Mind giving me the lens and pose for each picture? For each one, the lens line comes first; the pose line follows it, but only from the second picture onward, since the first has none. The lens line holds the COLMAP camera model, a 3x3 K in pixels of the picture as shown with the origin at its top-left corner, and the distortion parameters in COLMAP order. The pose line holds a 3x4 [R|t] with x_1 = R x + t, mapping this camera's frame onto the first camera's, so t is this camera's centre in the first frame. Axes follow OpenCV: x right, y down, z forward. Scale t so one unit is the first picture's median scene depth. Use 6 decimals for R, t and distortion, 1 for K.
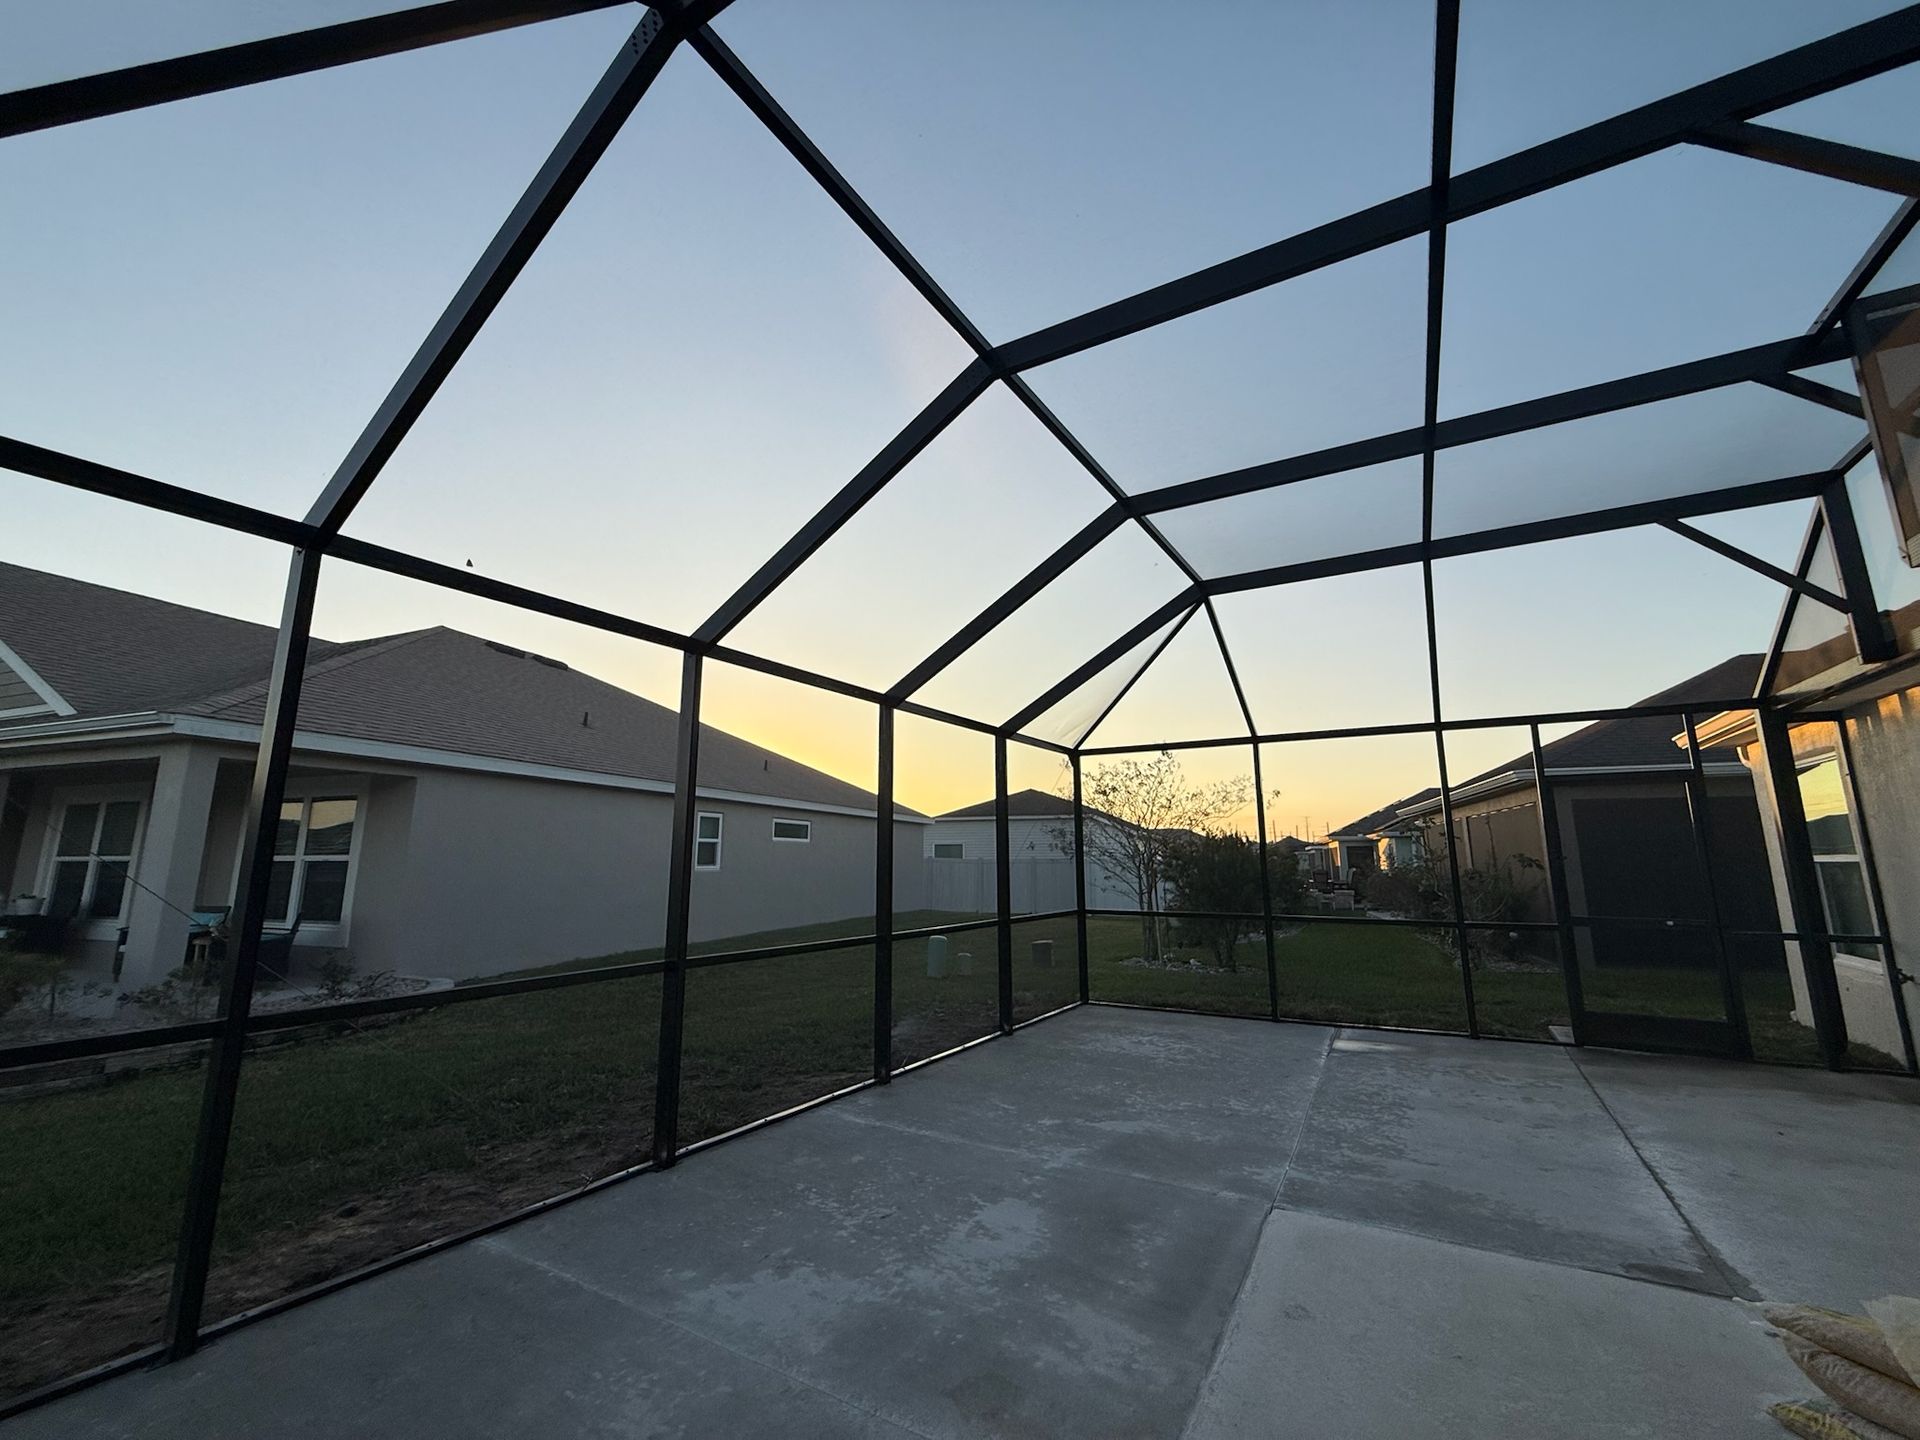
lens RADIAL K [[773.0, 0, 960.0], [0, 773.0, 720.0], [0, 0, 1]] dist [0.000460, -0.000422]
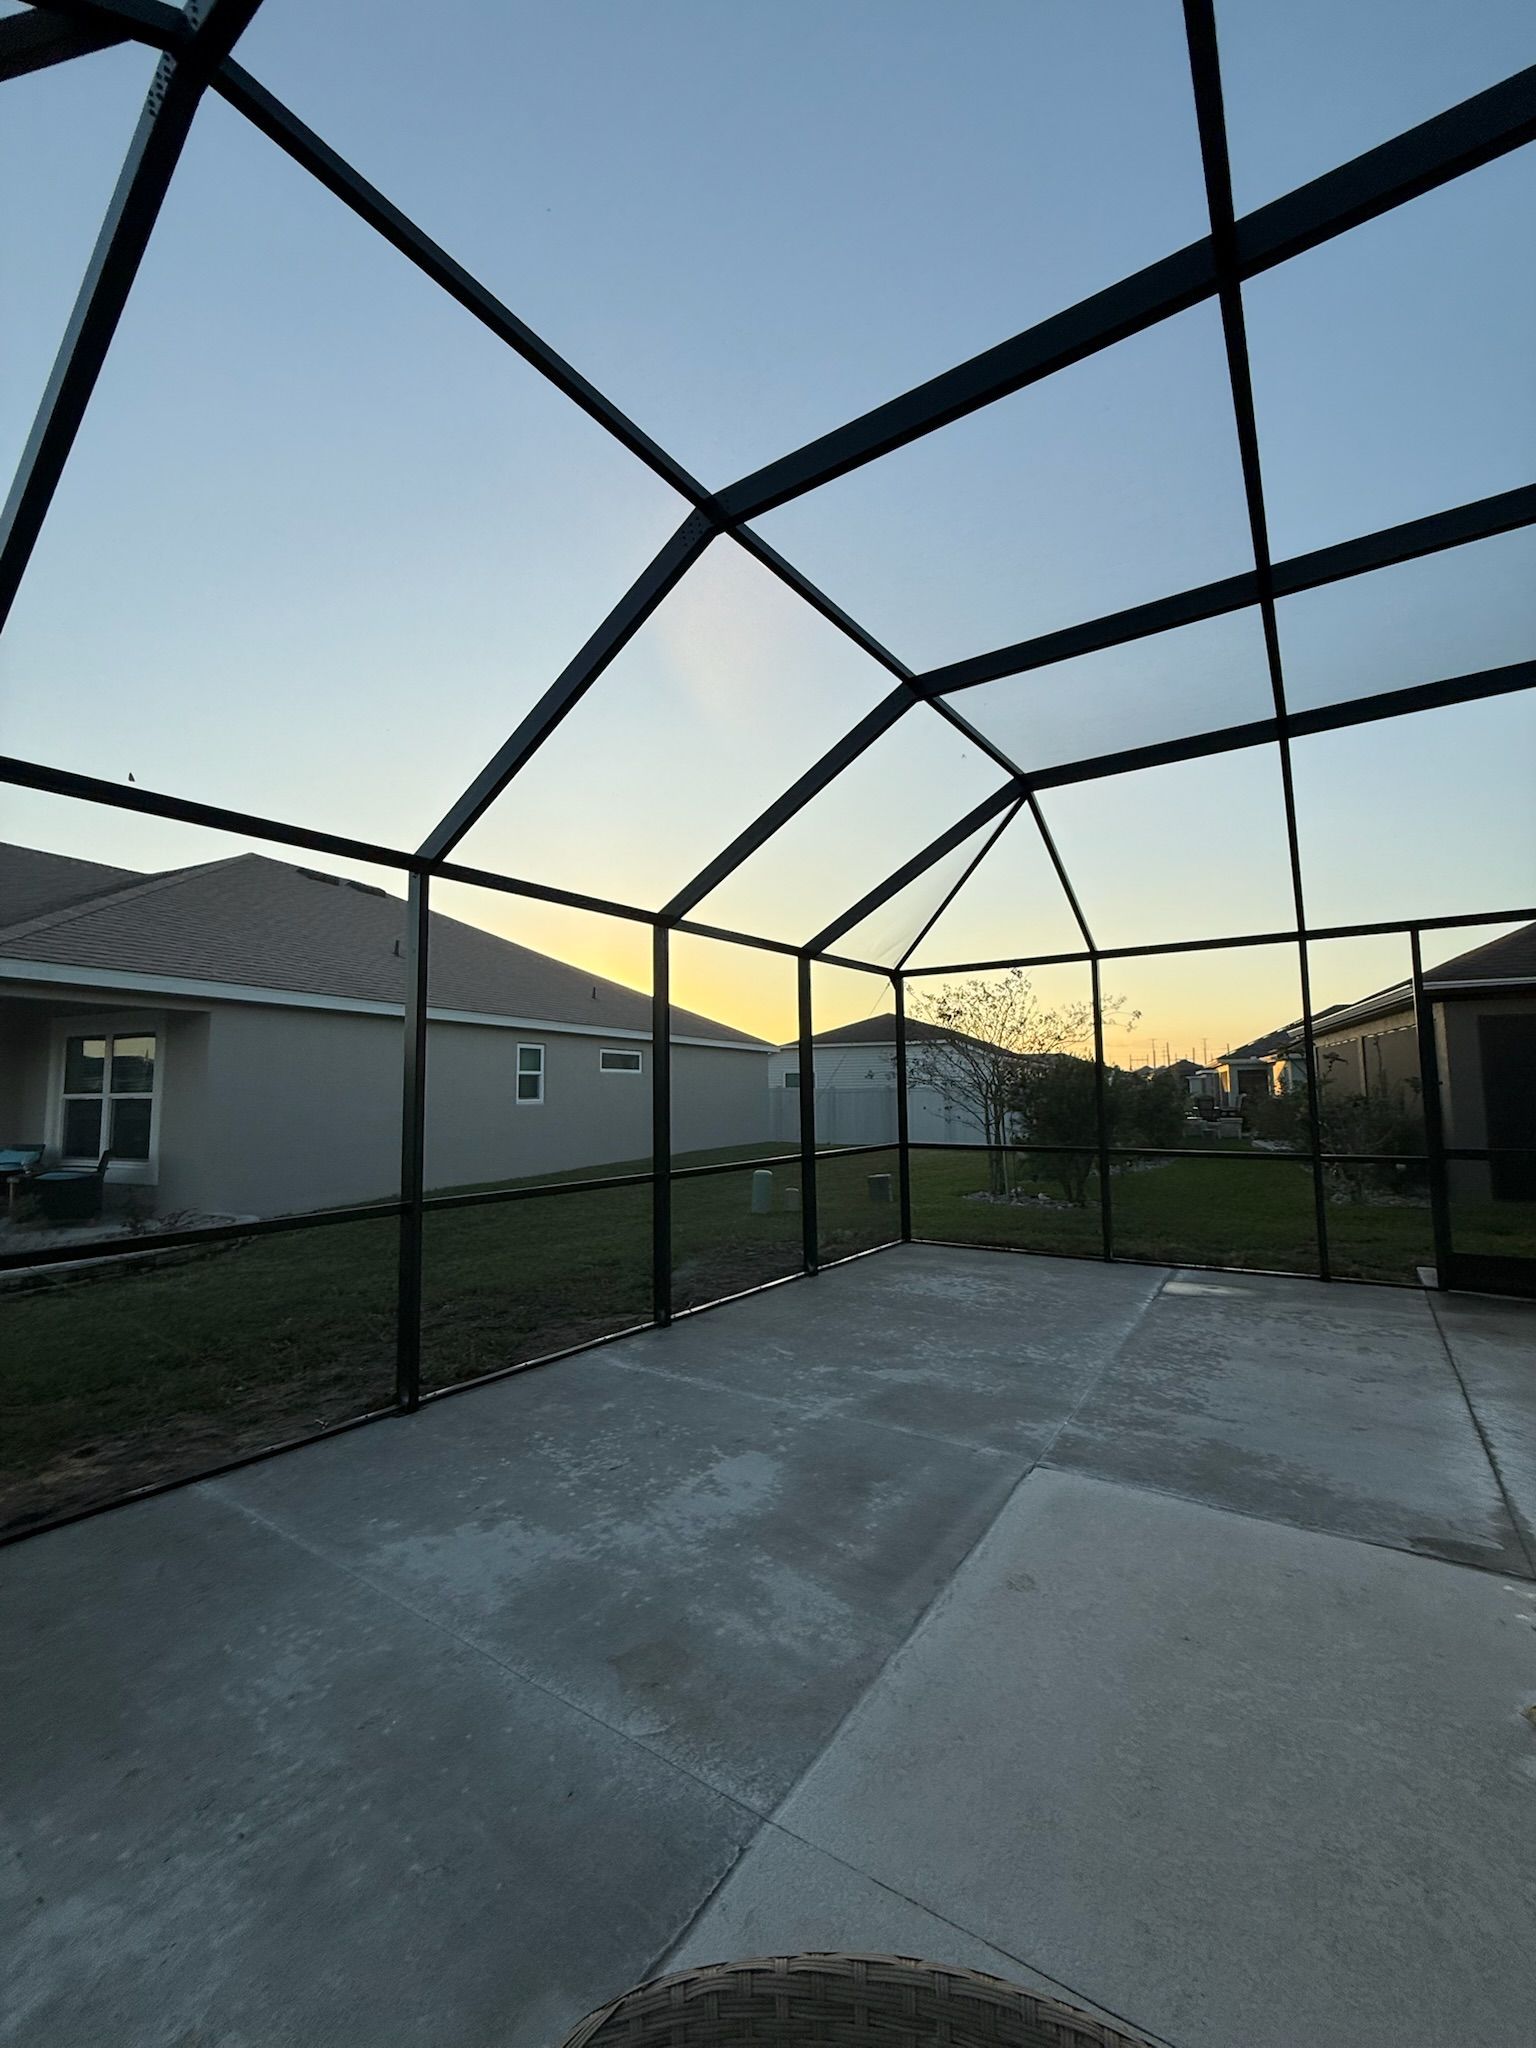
lens RADIAL K [[826.1, 0, 768.0], [0, 826.1, 1024.0], [0, 0, 1]] dist [-0.002105, -0.000107]
pose [[0.997889, -0.015207, -0.063132, 0.106423], [0.021452, 0.994811, 0.099453, 0.002503], [0.061292, -0.100597, 0.993037, 0.040181]]
